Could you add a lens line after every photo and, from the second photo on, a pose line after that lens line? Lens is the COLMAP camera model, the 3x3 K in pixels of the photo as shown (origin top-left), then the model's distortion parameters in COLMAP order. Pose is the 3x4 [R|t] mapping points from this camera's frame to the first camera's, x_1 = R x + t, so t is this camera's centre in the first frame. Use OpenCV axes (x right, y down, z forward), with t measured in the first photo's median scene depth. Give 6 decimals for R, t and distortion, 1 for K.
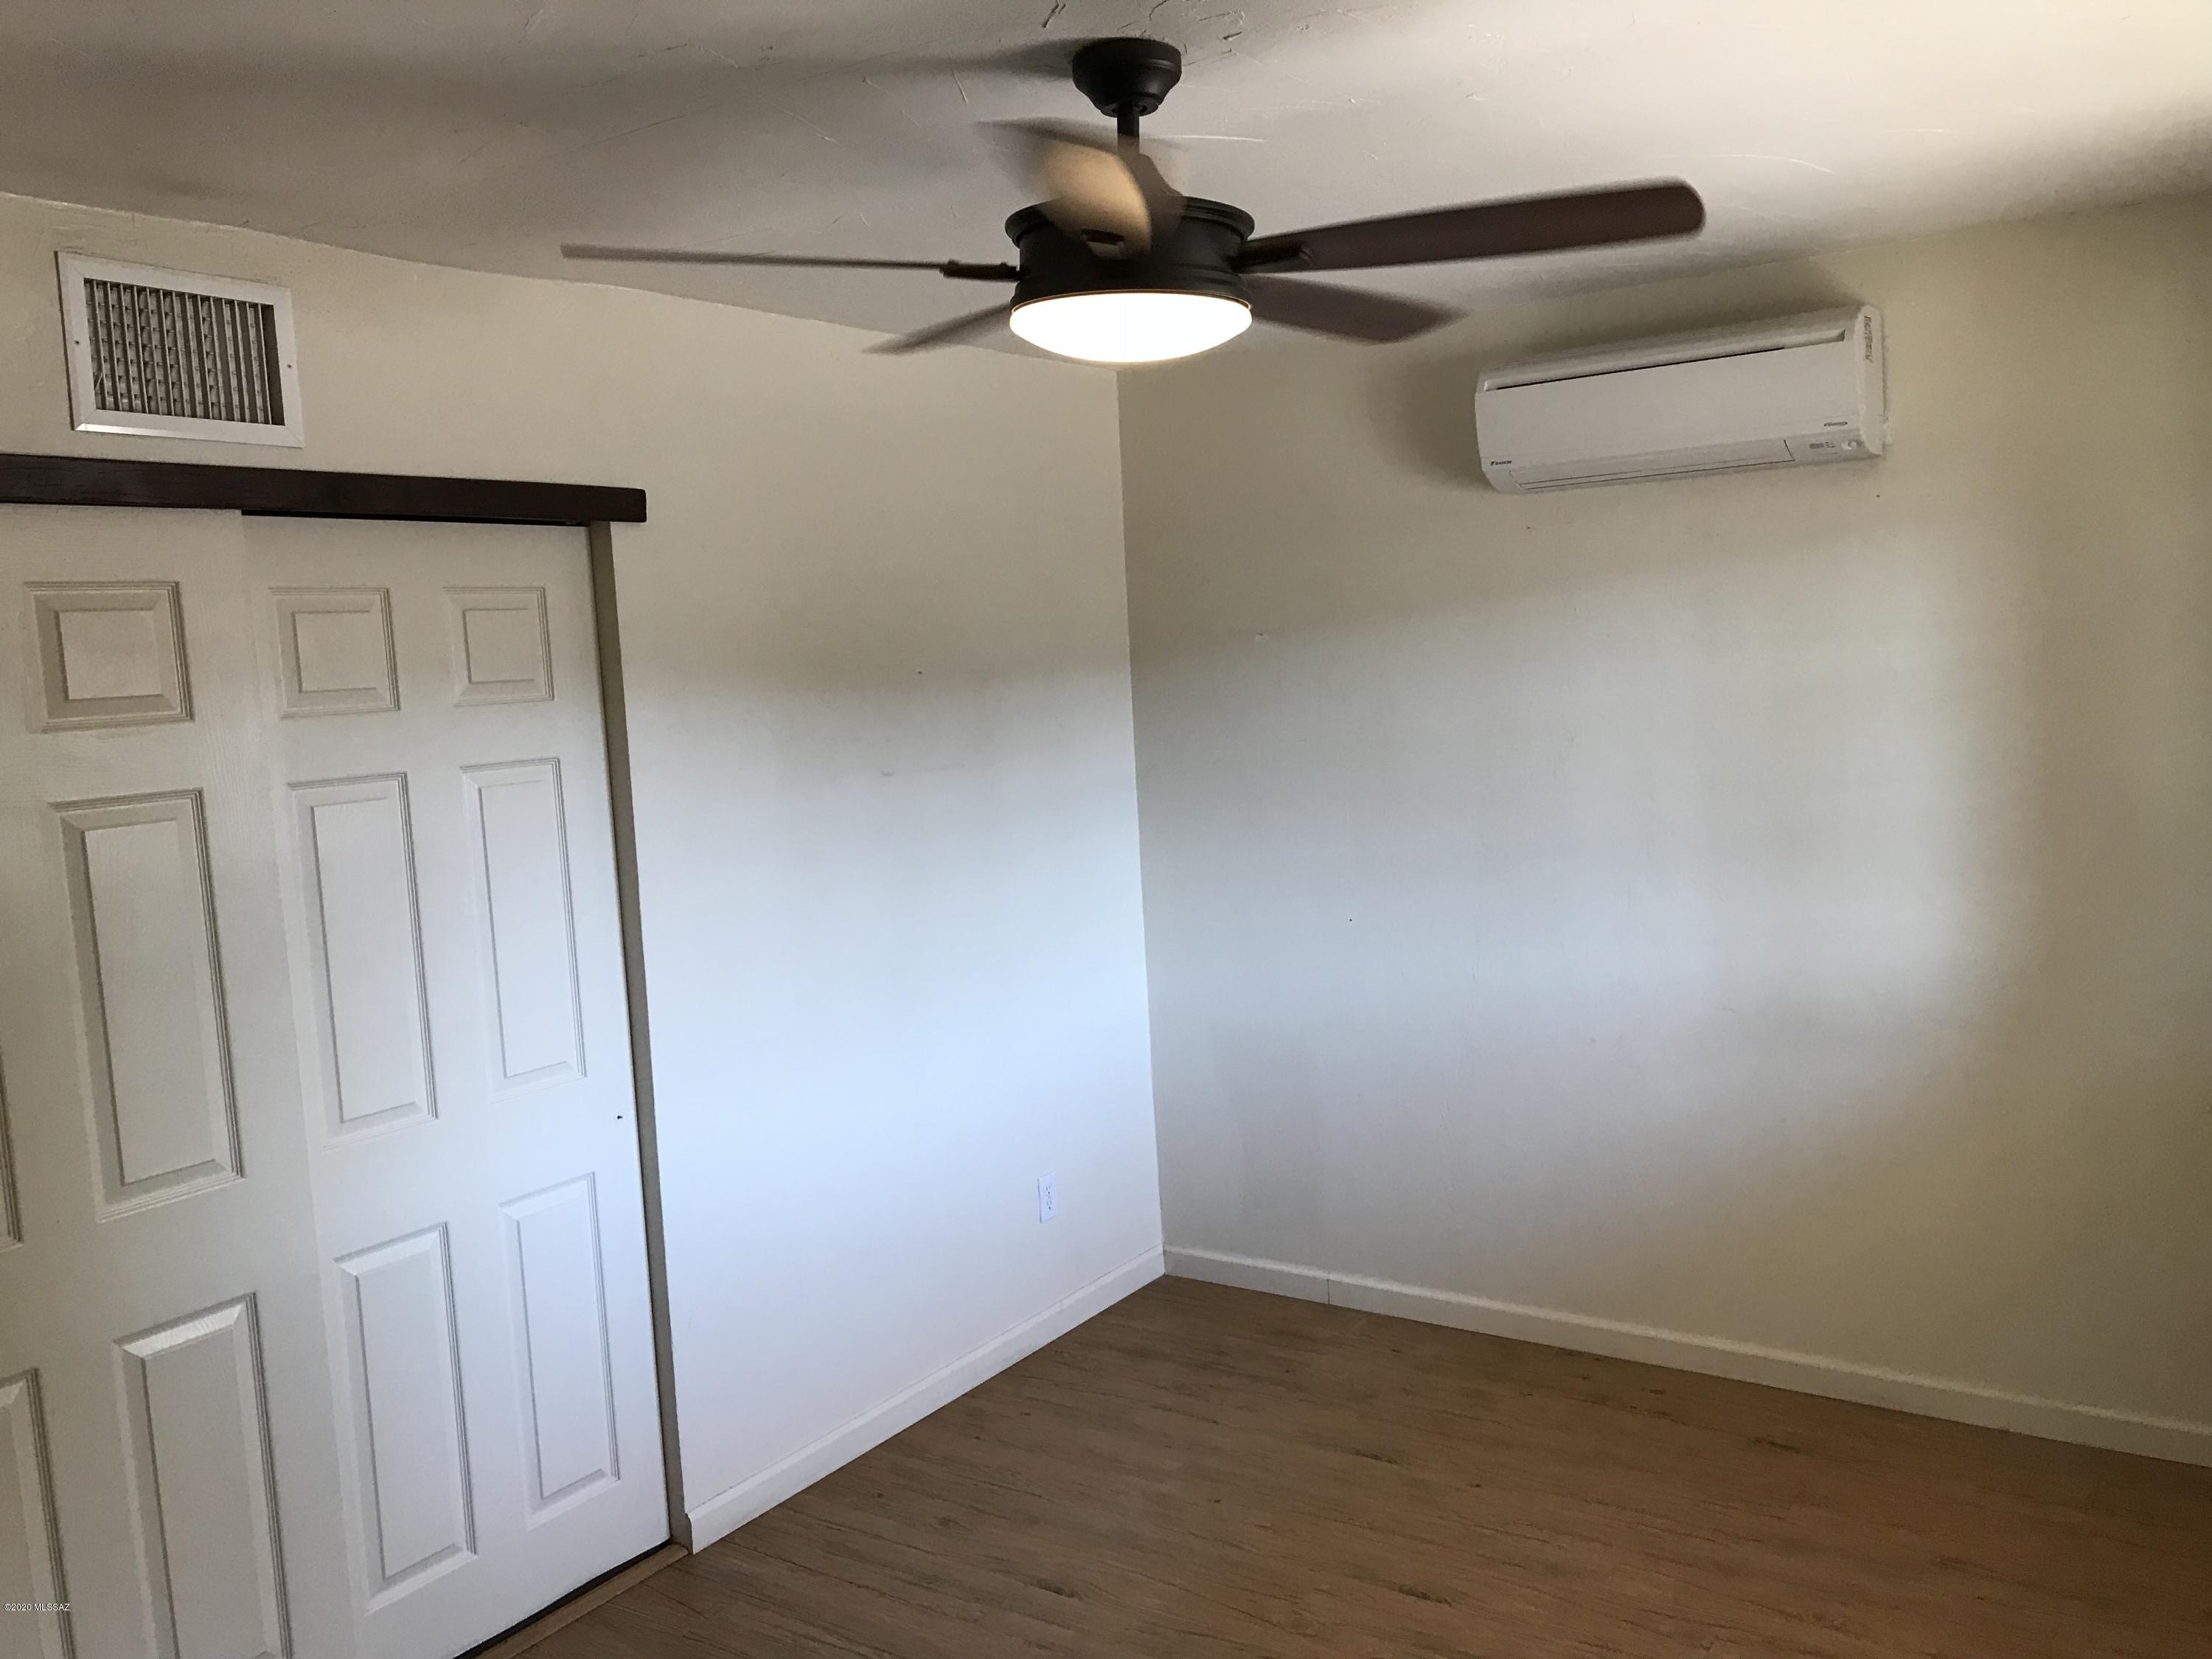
lens RADIAL K [[1780.5, 0, 1106.0], [0, 1780.5, 829.5], [0, 0, 1]] dist [-0.002879, -0.004032]
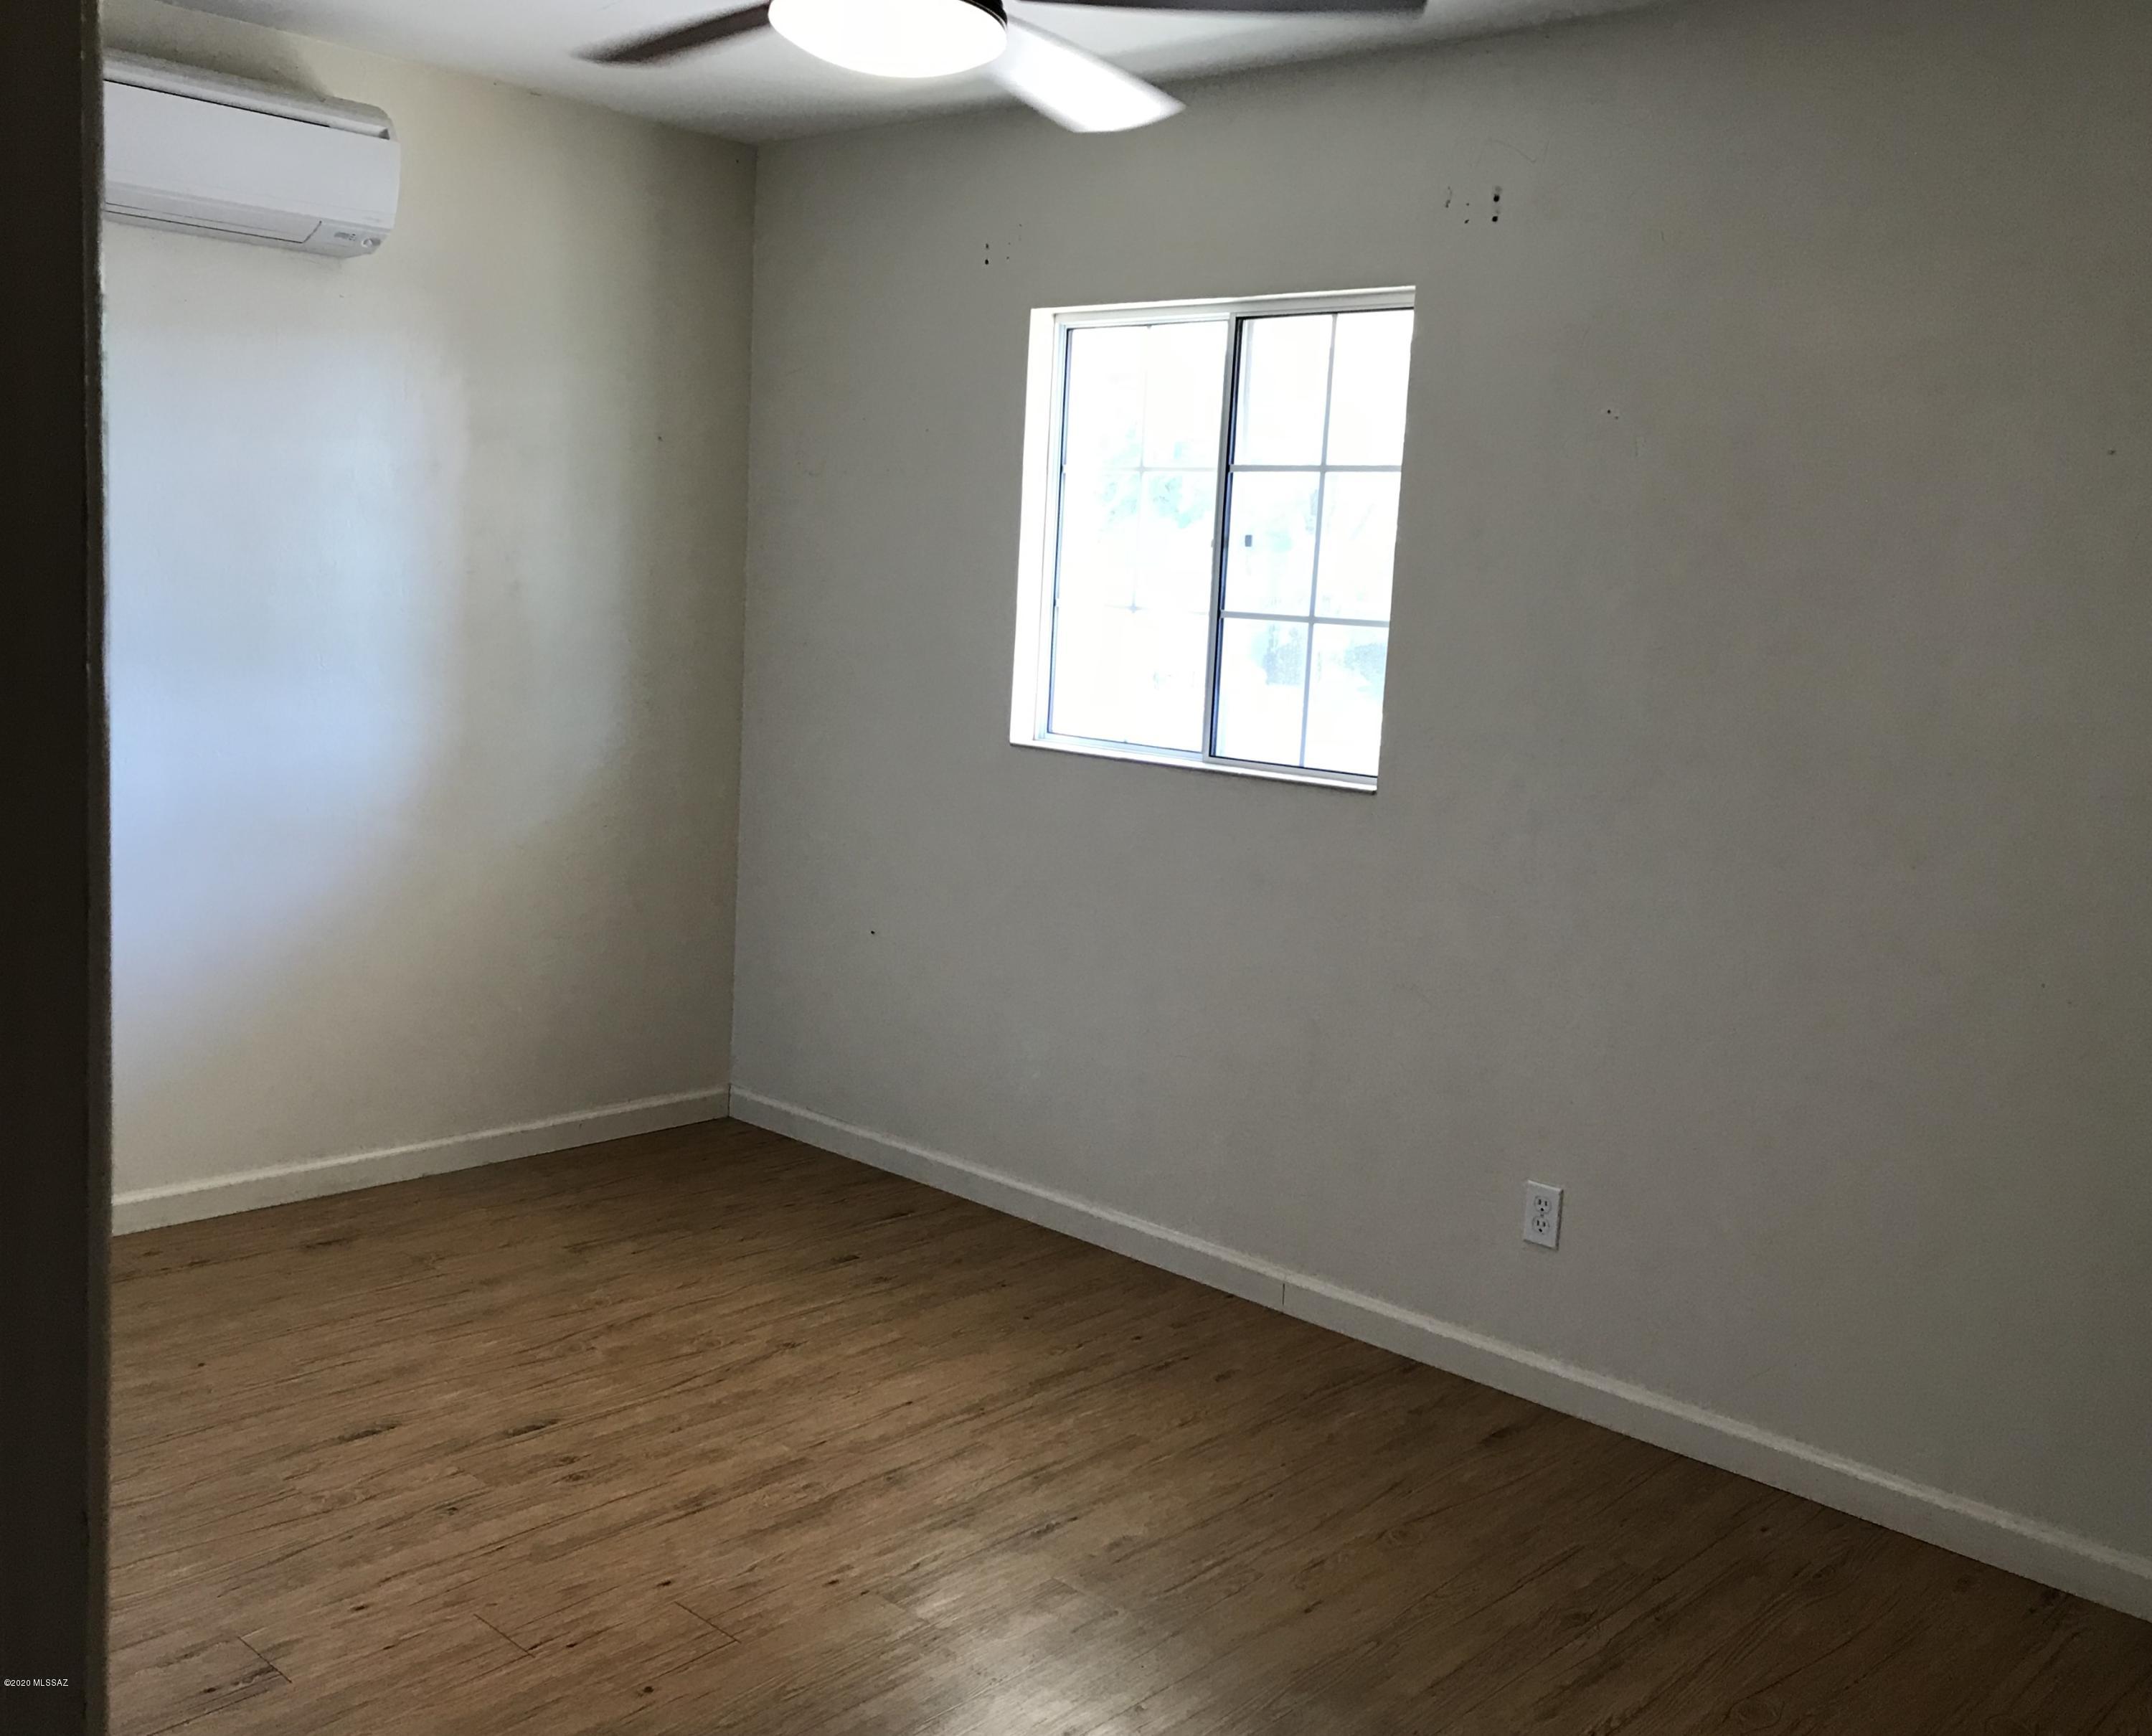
lens RADIAL K [[2001.1, 0, 1076.0], [0, 2001.1, 868.0], [0, 0, 1]] dist [0.001069, -0.003132]
pose [[0.150265, -0.086225, 0.984878, -0.675054], [0.035905, 0.996008, 0.081721, 0.061891], [-0.987993, 0.023082, 0.152762, 0.424090]]
